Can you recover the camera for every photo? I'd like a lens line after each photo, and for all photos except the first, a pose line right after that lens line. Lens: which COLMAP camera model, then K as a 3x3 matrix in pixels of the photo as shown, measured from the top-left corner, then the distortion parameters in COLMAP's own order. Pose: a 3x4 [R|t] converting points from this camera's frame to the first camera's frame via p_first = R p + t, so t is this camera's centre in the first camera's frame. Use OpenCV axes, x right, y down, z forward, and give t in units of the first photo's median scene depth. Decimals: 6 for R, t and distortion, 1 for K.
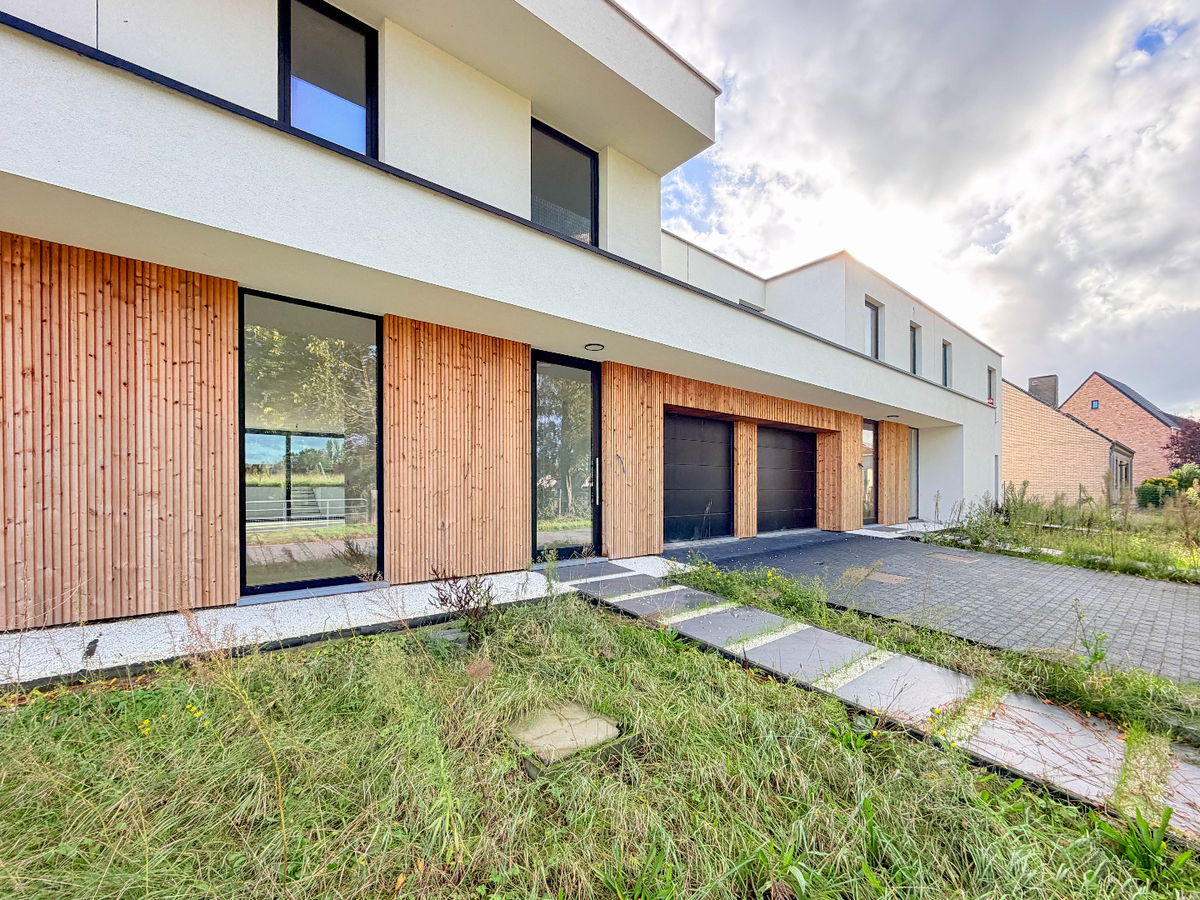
lens RADIAL K [[483.0, 0, 619.5], [0, 483.0, 461.1], [0, 0, 1]] dist [0.000120, -0.000165]
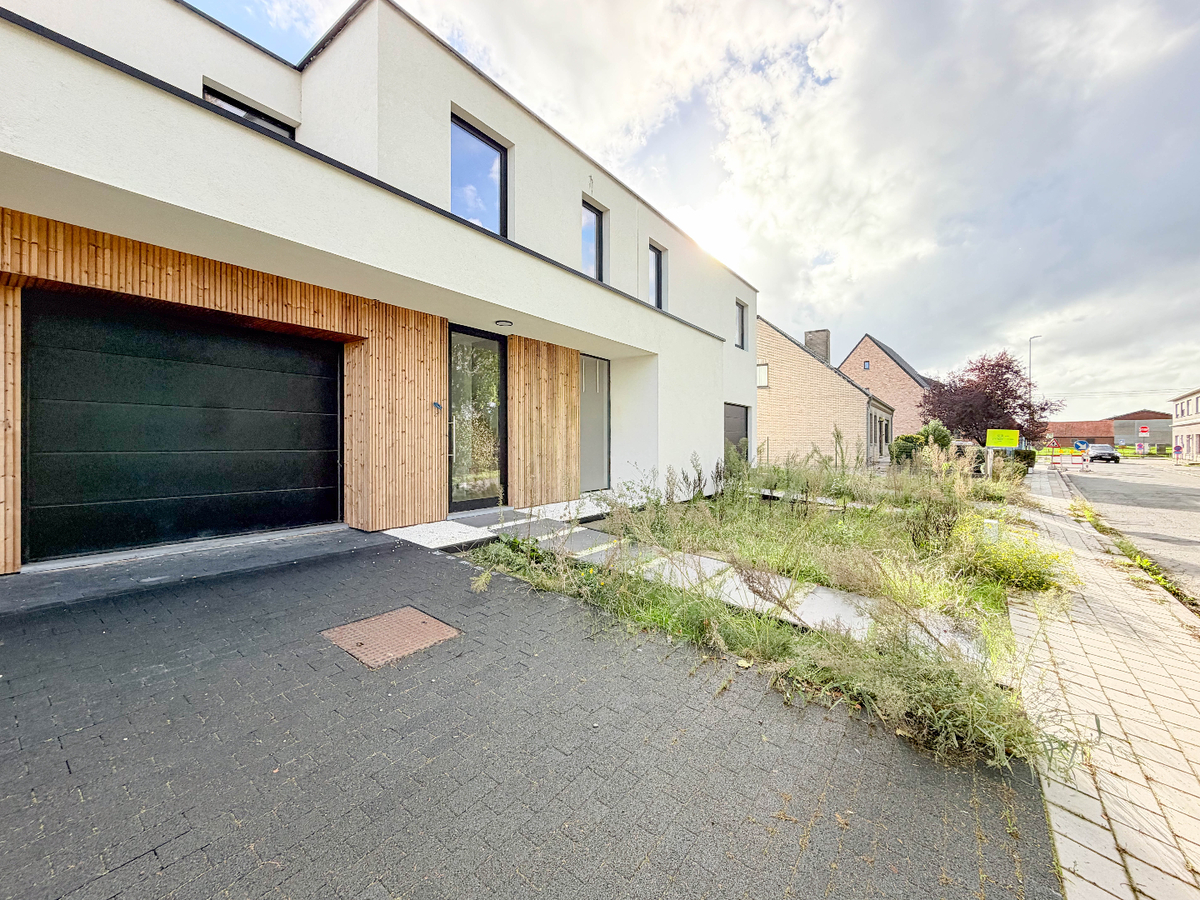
lens RADIAL K [[488.6, 0, 604.7], [0, 488.6, 425.8], [0, 0, 1]] dist [-0.002666, -0.000264]
pose [[0.966901, -0.004178, 0.255119, 0.273294], [0.004190, 0.999991, 0.000497, 0.016036], [-0.255118, 0.000588, 0.966910, 0.205471]]
